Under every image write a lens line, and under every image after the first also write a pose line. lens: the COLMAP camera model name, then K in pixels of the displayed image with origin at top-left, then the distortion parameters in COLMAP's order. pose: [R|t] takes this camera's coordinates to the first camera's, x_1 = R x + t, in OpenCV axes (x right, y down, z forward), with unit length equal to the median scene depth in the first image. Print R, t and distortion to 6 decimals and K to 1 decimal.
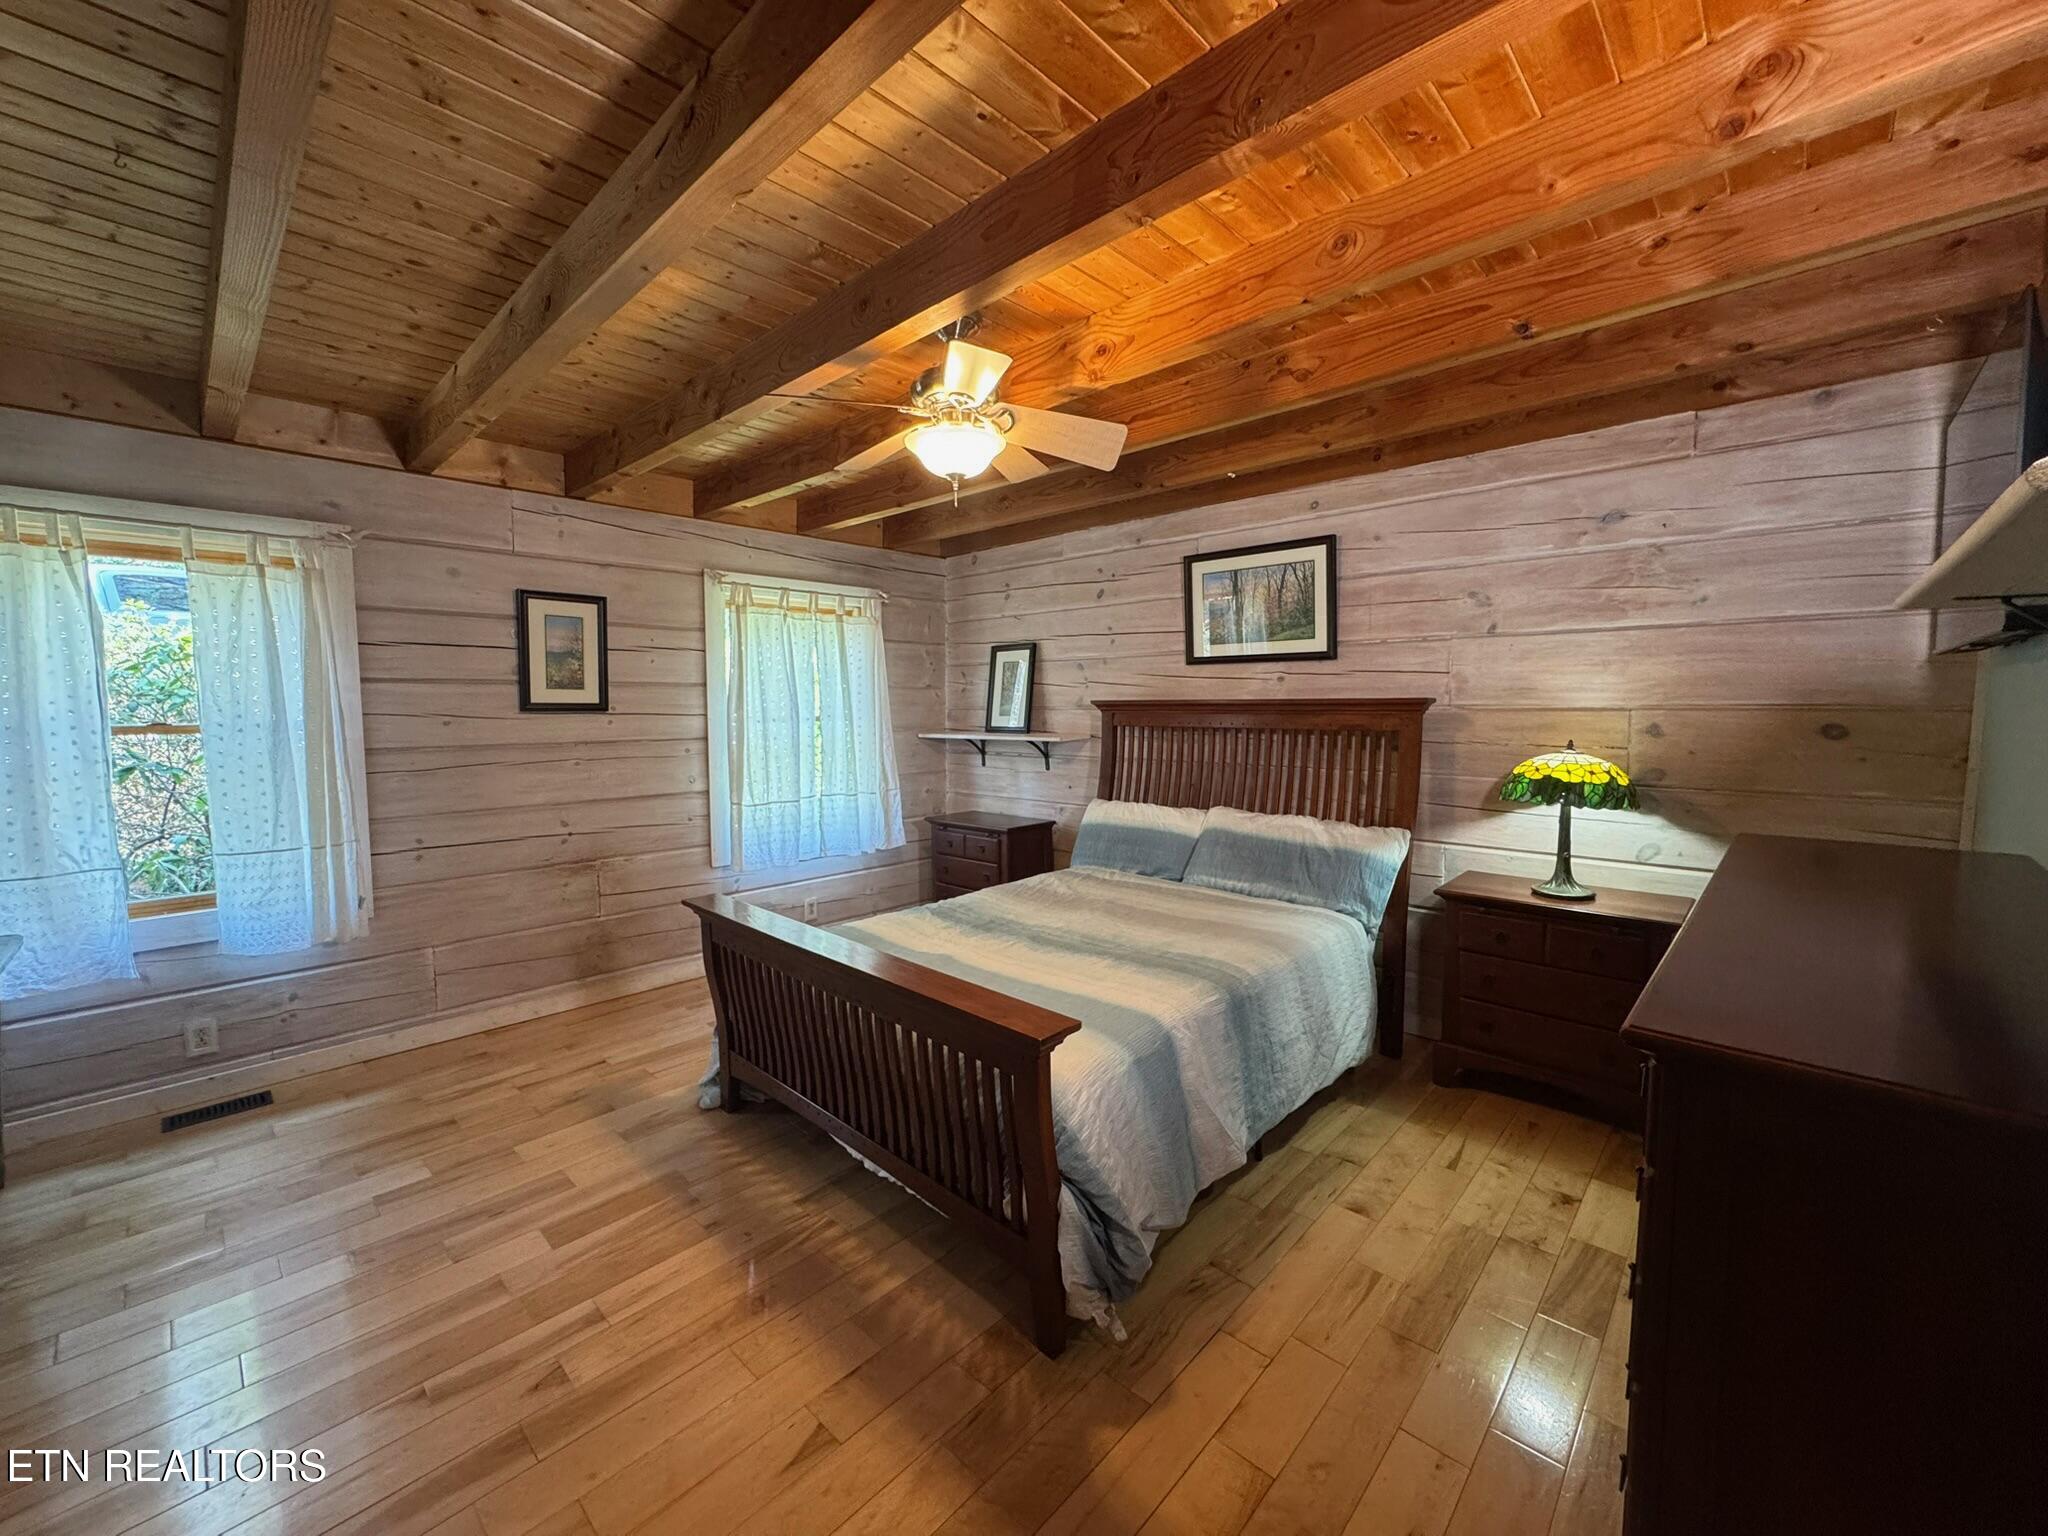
lens RADIAL K [[801.9, 0, 1017.8], [0, 801.9, 769.8], [0, 0, 1]] dist [0.003139, -0.000045]
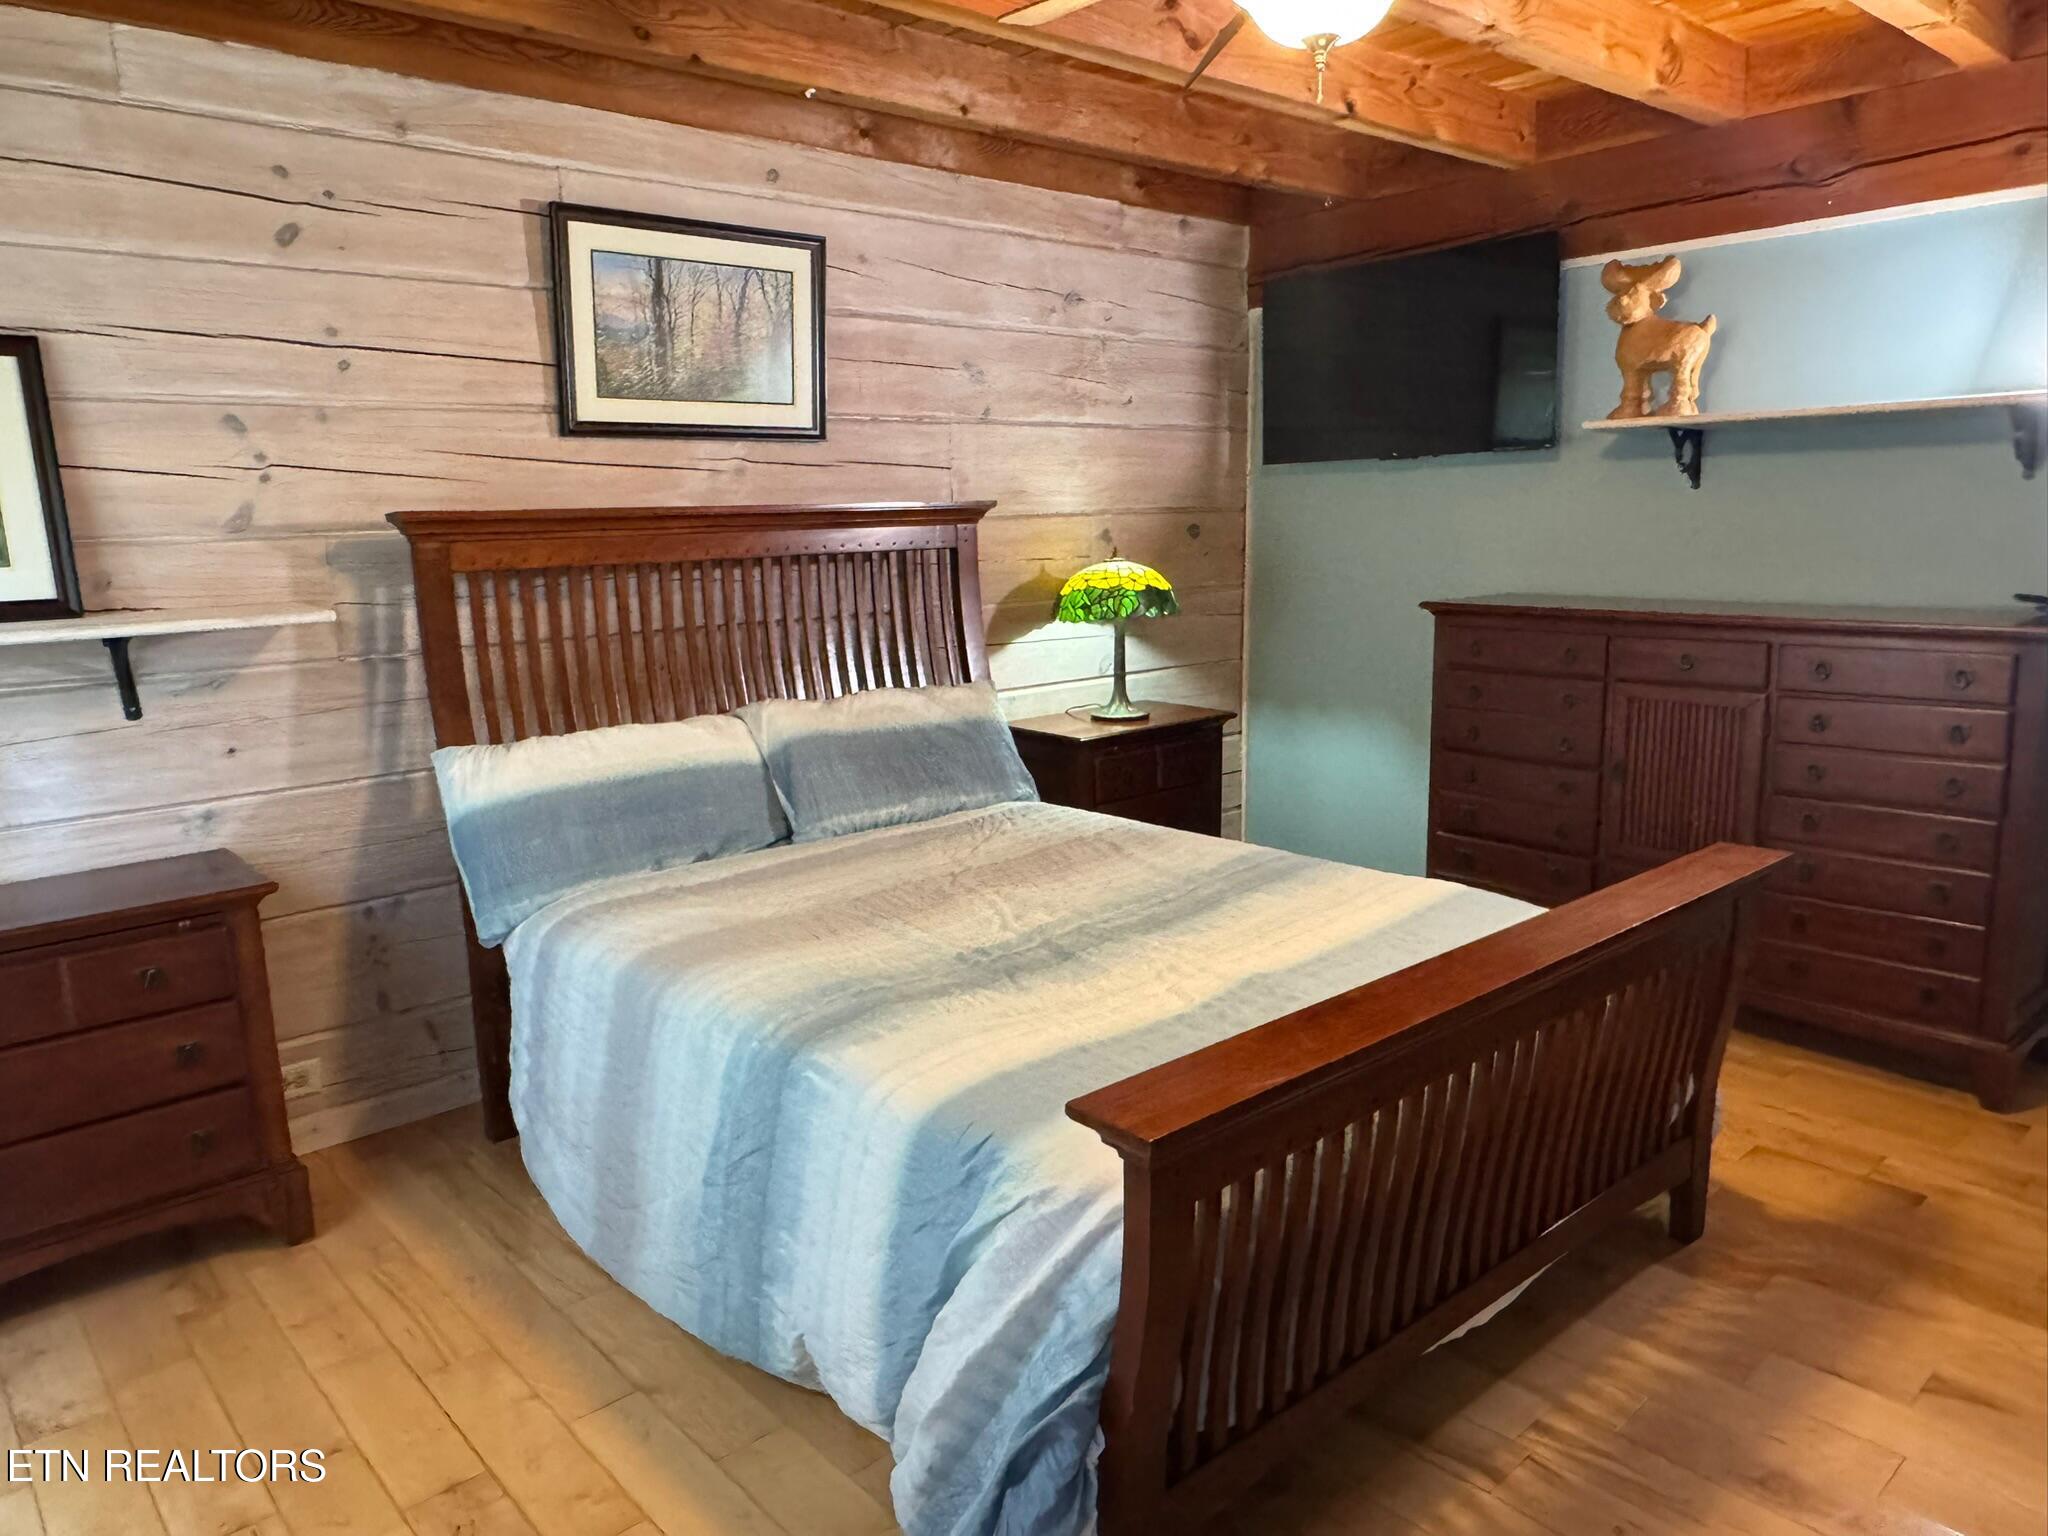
lens RADIAL K [[1342.6, 0, 1021.6], [0, 1342.6, 777.3], [0, 0, 1]] dist [-0.004345, -0.000661]
pose [[0.102432, -0.188239, 0.976767, -0.688056], [0.108137, 0.978220, 0.177178, -0.050664], [-0.988845, 0.087476, 0.120557, 0.759050]]
